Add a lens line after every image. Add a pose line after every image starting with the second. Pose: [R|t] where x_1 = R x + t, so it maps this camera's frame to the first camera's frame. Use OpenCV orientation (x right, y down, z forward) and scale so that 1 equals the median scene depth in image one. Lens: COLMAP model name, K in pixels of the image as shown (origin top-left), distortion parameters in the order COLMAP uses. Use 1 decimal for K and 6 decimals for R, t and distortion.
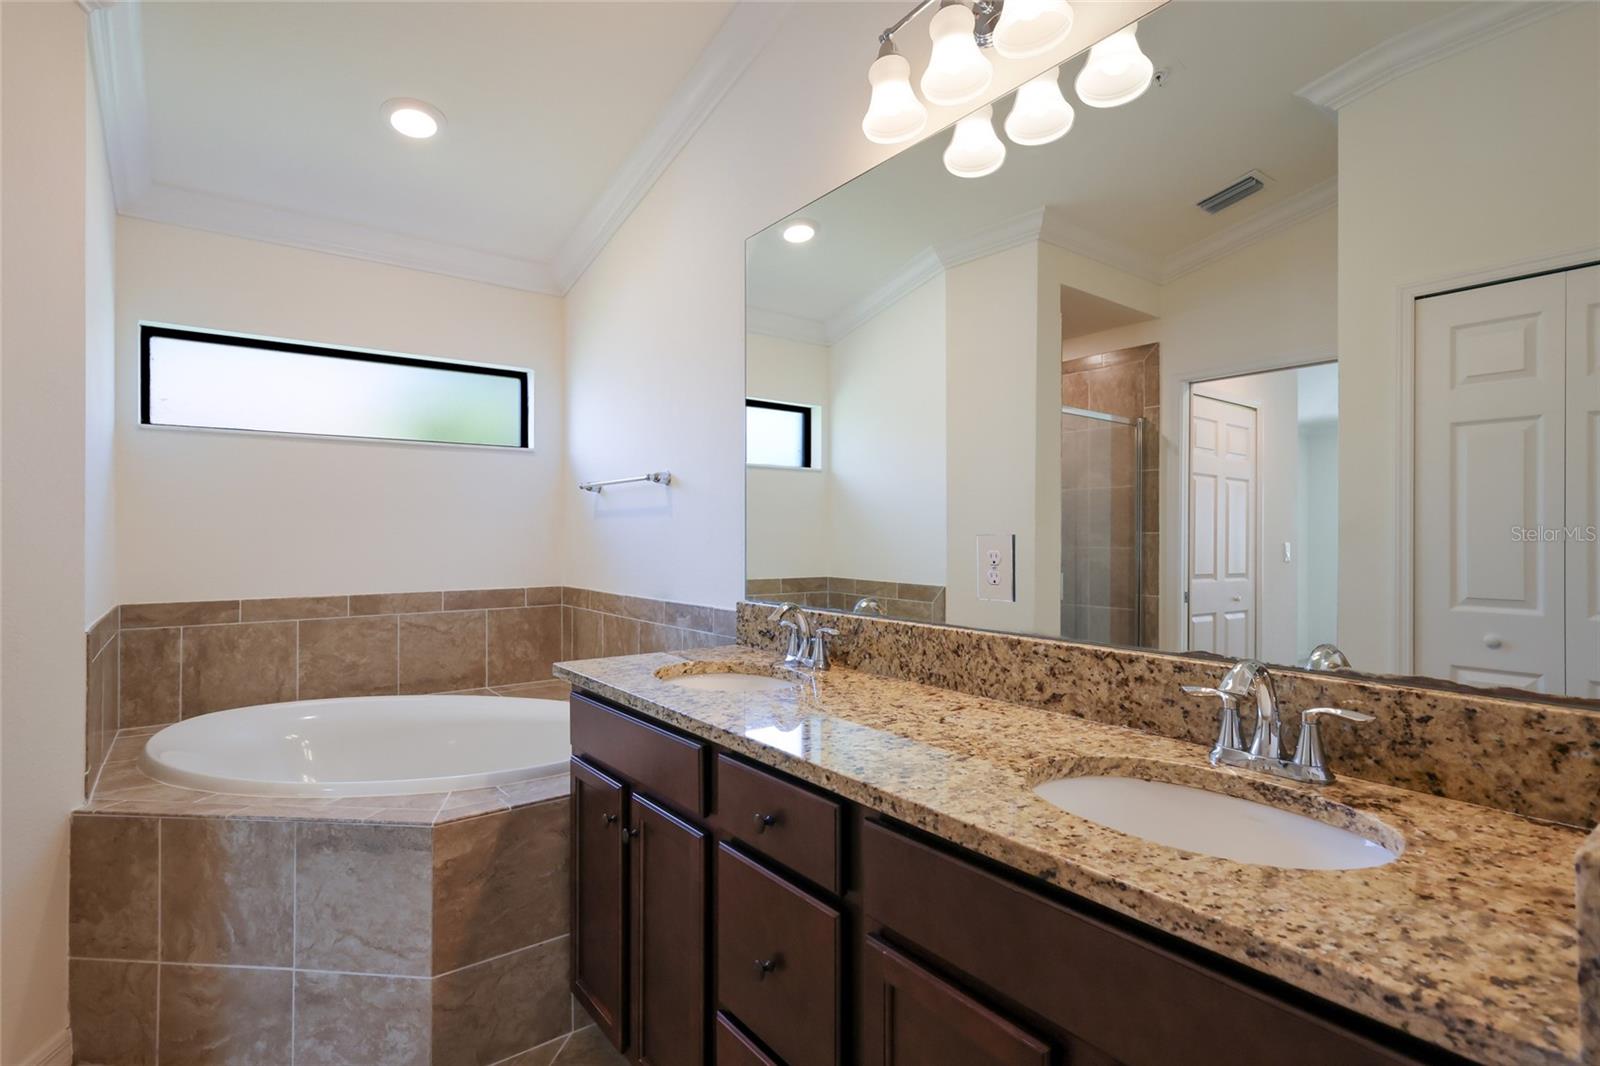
lens RADIAL K [[765.9, 0, 795.2], [0, 765.9, 527.8], [0, 0, 1]] dist [0.006040, 0.000503]
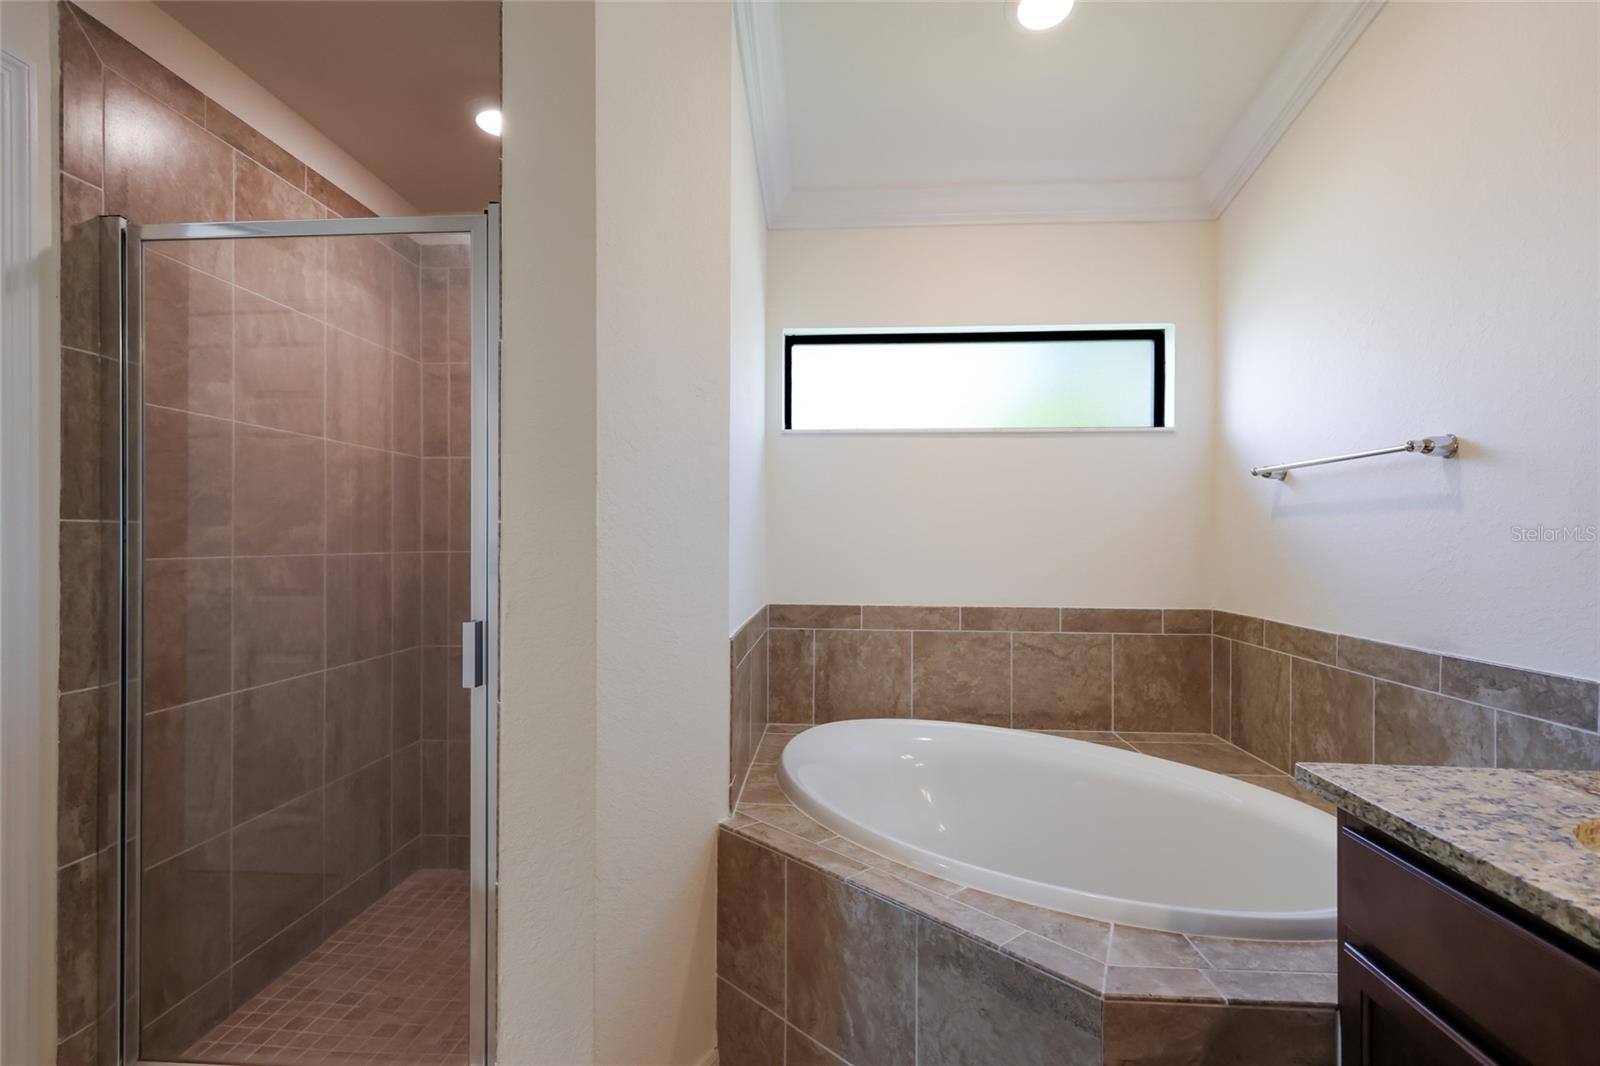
lens RADIAL K [[765.9, 0, 796.5], [0, 765.9, 533.2], [0, 0, 1]] dist [0.006040, 0.000503]
pose [[0.754973, 0.002106, -0.655753, -0.165178], [-0.001896, 0.999998, 0.001029, 0.002675], [0.655754, 0.000466, 0.754975, 0.236528]]
